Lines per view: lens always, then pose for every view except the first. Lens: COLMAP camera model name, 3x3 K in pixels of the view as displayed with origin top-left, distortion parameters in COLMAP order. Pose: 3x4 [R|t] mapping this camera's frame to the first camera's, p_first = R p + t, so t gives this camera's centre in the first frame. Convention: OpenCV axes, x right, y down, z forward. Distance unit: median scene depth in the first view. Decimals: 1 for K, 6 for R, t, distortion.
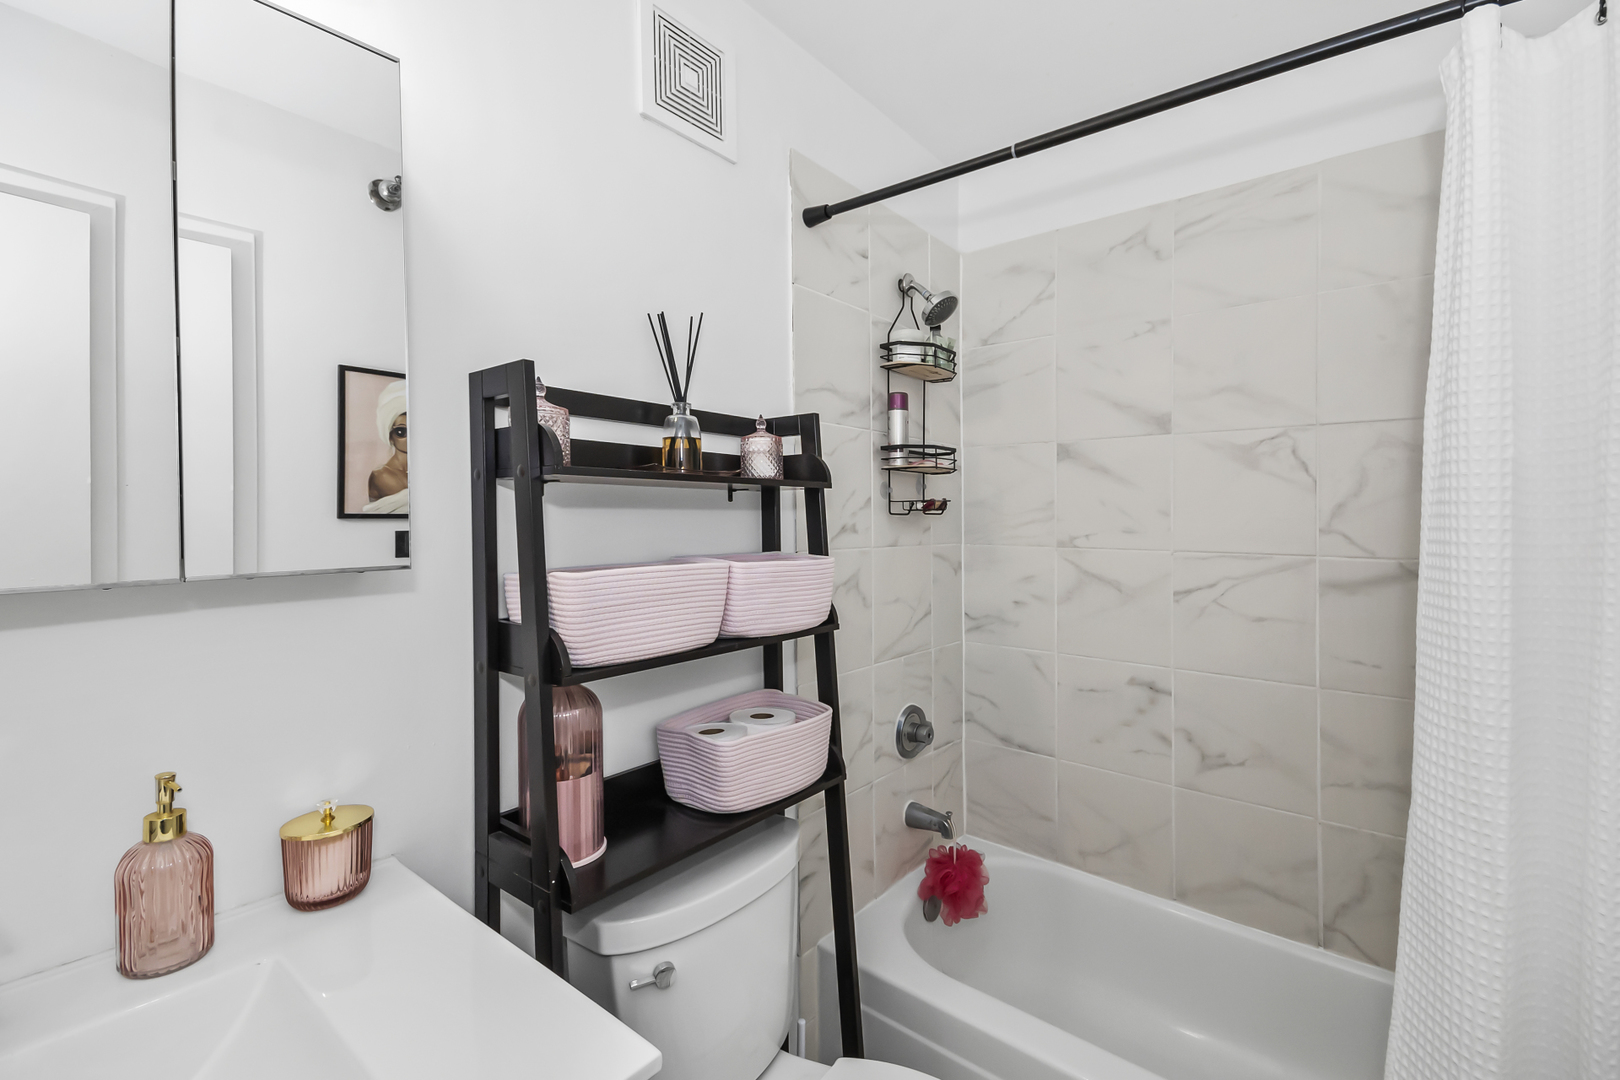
lens RADIAL K [[721.3, 0, 810.0], [0, 721.3, 540.0], [0, 0, 1]] dist [-0.000218, -0.000027]
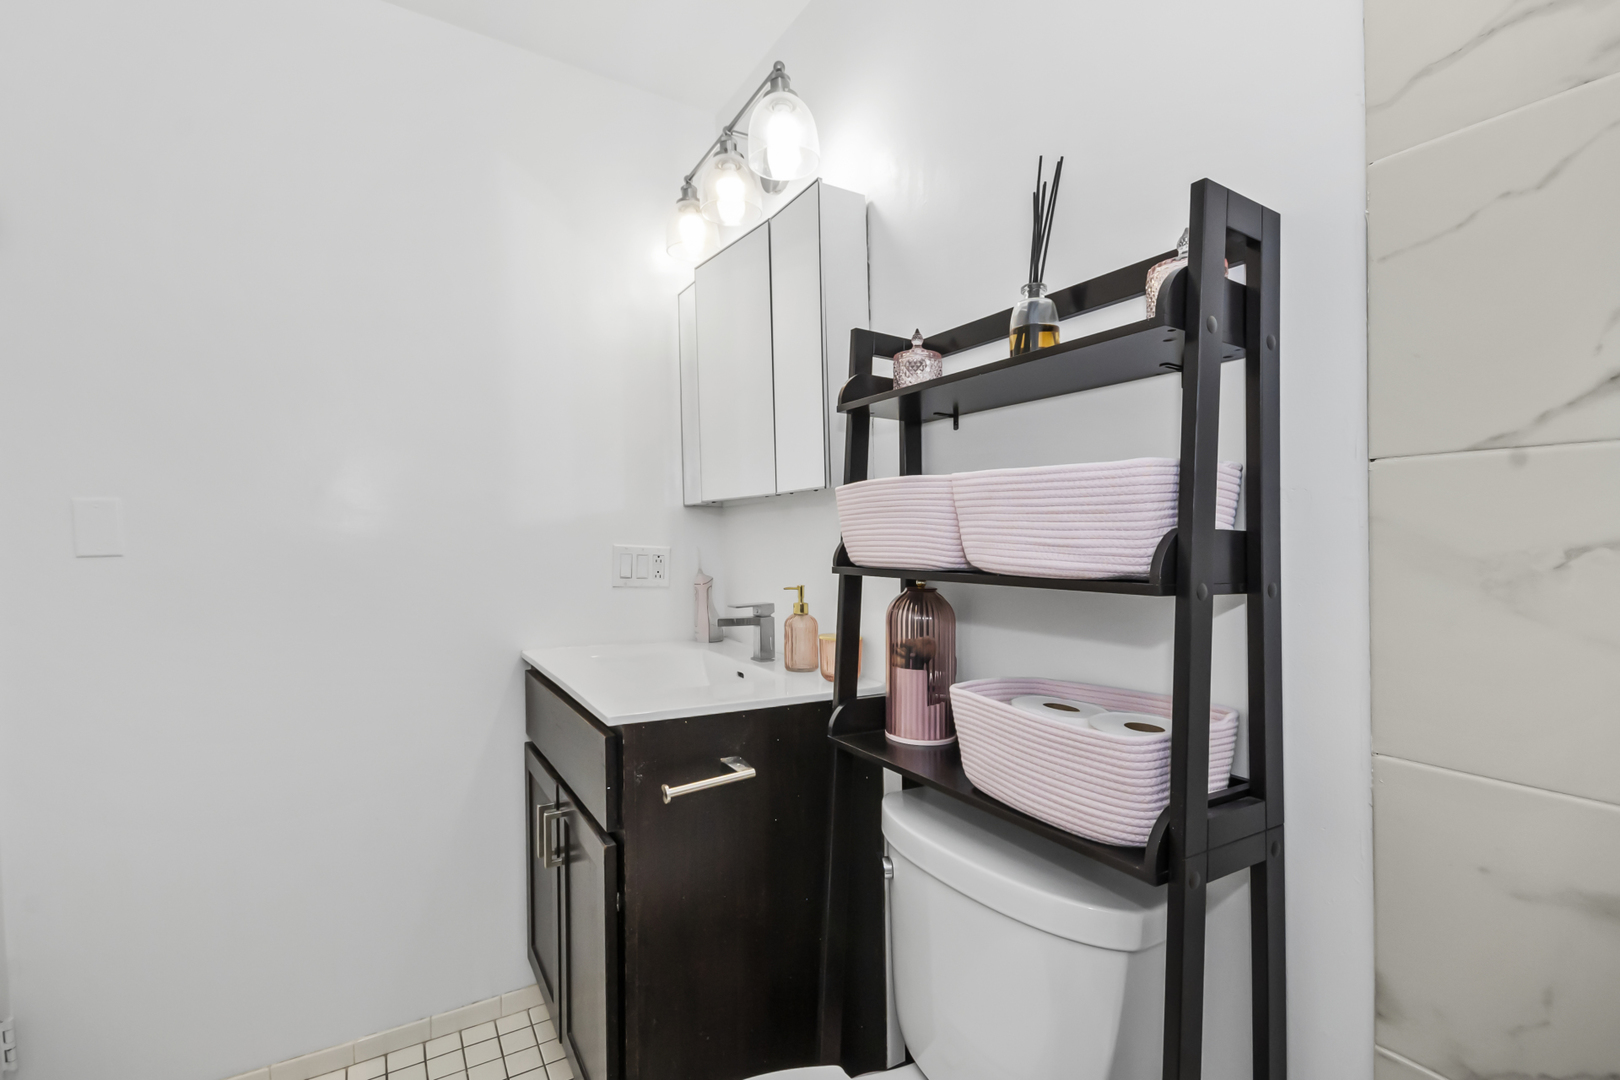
lens RADIAL K [[721.3, 0, 810.0], [0, 721.3, 540.0], [0, 0, 1]] dist [-0.000218, -0.000027]
pose [[-0.316452, 0.056815, -0.946906, 0.785613], [0.011831, 0.998364, 0.055948, 0.043811], [0.948535, 0.006502, -0.316606, 1.153110]]
